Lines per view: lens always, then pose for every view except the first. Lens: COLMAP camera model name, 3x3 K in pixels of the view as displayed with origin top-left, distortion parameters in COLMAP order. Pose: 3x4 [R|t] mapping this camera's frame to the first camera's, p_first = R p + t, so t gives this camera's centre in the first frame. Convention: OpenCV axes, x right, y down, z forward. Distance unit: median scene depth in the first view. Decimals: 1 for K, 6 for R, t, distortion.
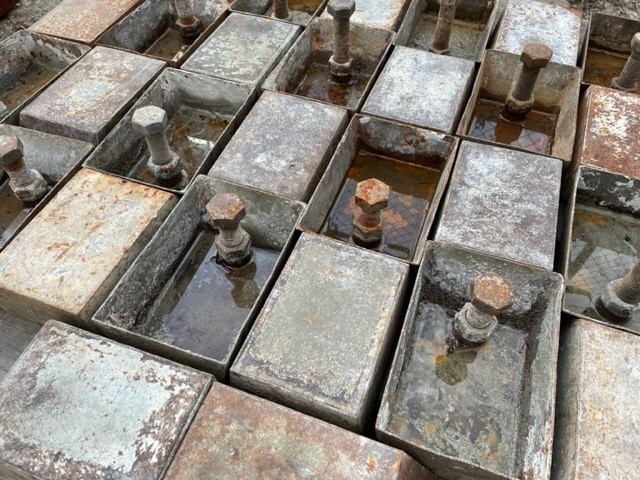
lens RADIAL K [[491.8, 0, 320.0], [0, 491.8, 240.0], [0, 0, 1]] dist [0.068240, -0.120097]
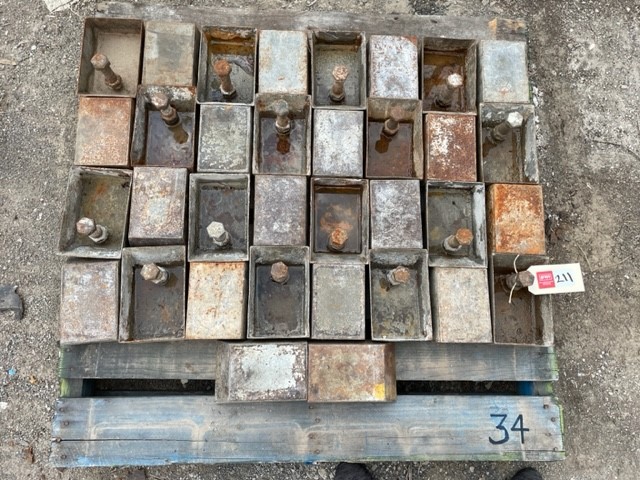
lens RADIAL K [[491.8, 0, 320.0], [0, 491.8, 240.0], [0, 0, 1]] dist [0.068240, -0.120097]
pose [[0.938050, -0.326297, 0.116589, -0.200939], [0.242437, 0.858458, 0.451967, -0.952802], [-0.247563, -0.395702, 0.884383, -0.764552]]
